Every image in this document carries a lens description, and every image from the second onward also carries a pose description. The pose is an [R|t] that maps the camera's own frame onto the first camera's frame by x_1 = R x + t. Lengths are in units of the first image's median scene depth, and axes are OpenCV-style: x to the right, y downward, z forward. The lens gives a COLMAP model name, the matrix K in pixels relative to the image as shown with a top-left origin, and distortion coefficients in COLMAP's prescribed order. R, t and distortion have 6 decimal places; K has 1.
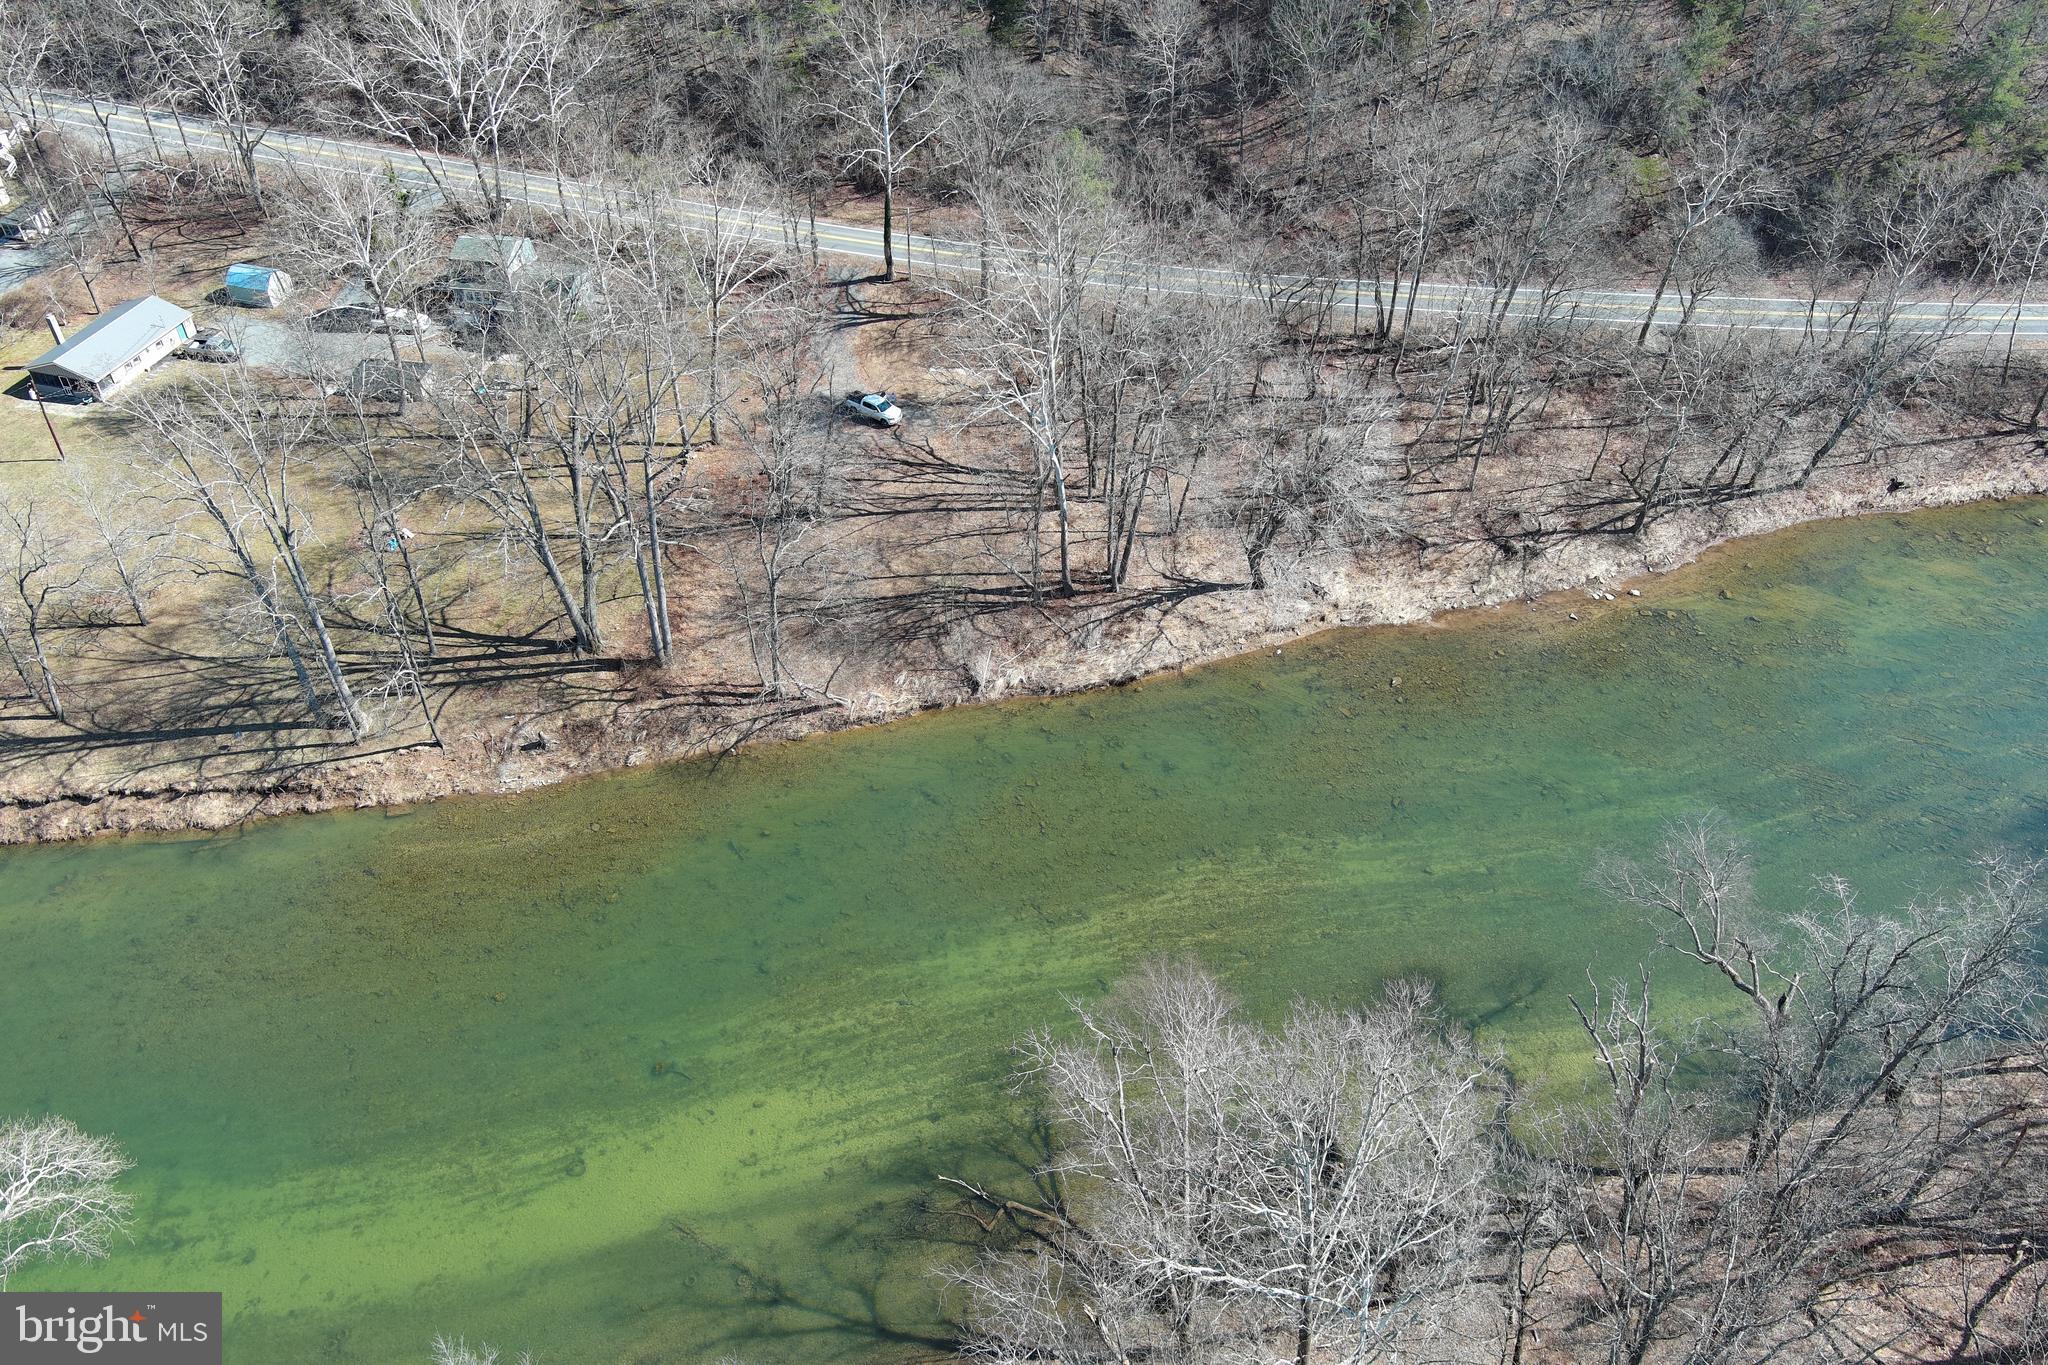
lens RADIAL K [[1583.3, 0, 1018.1], [0, 1583.3, 682.2], [0, 0, 1]] dist [0.061810, -0.125144]
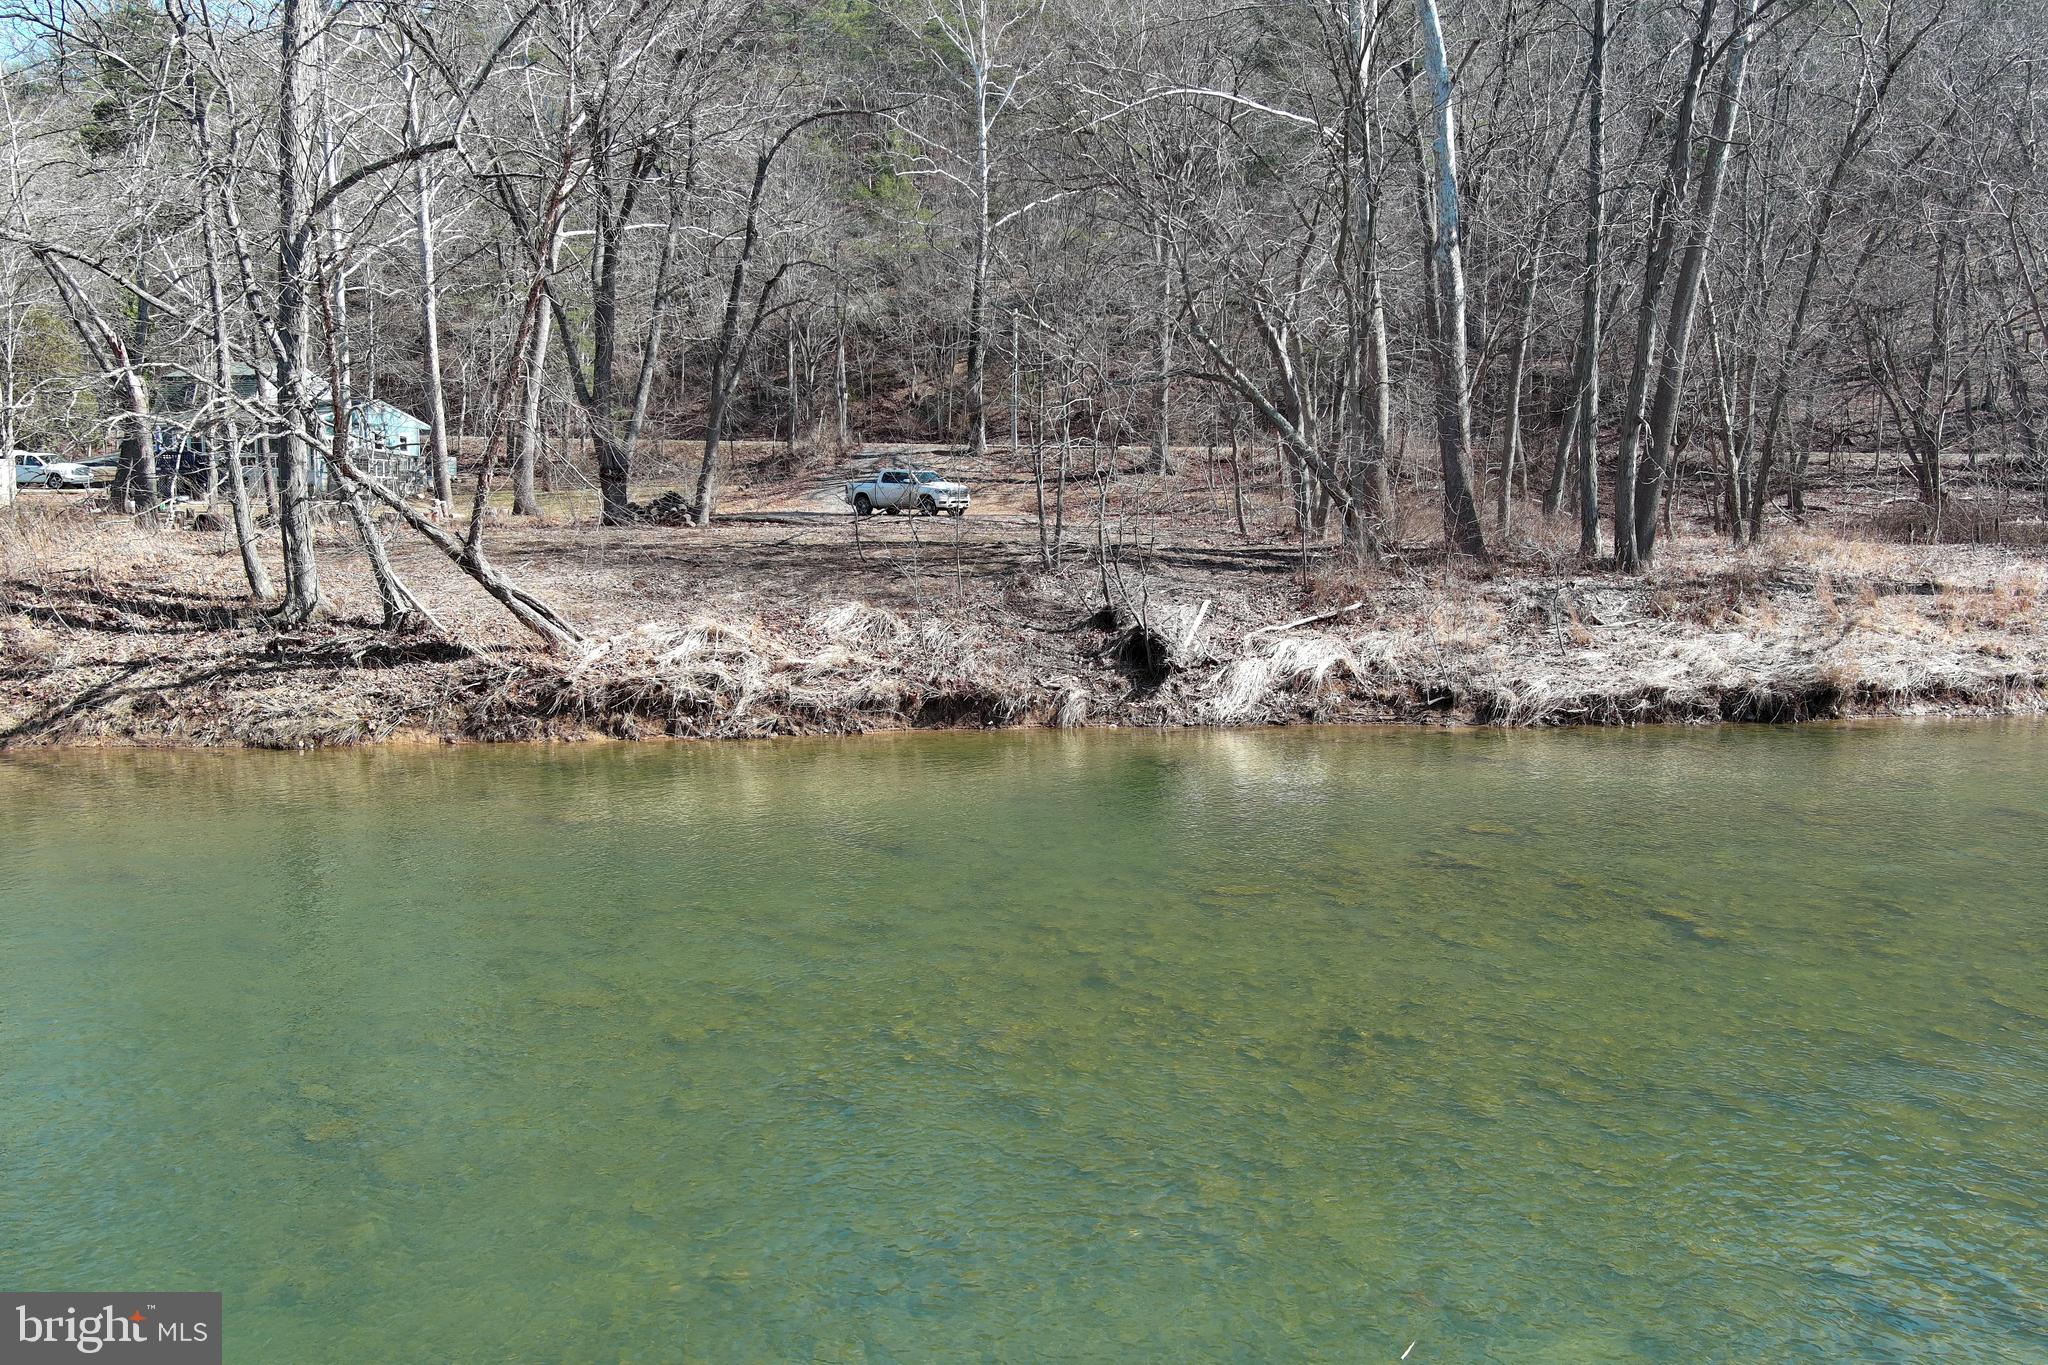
lens RADIAL K [[1583.3, 0, 1018.1], [0, 1583.3, 682.2], [0, 0, 1]] dist [0.061810, -0.125144]
pose [[0.995893, 0.007034, -0.090267, -0.024772], [-0.057765, 0.817070, -0.573638, 0.139231], [0.069719, 0.576496, 0.814120, 0.802480]]
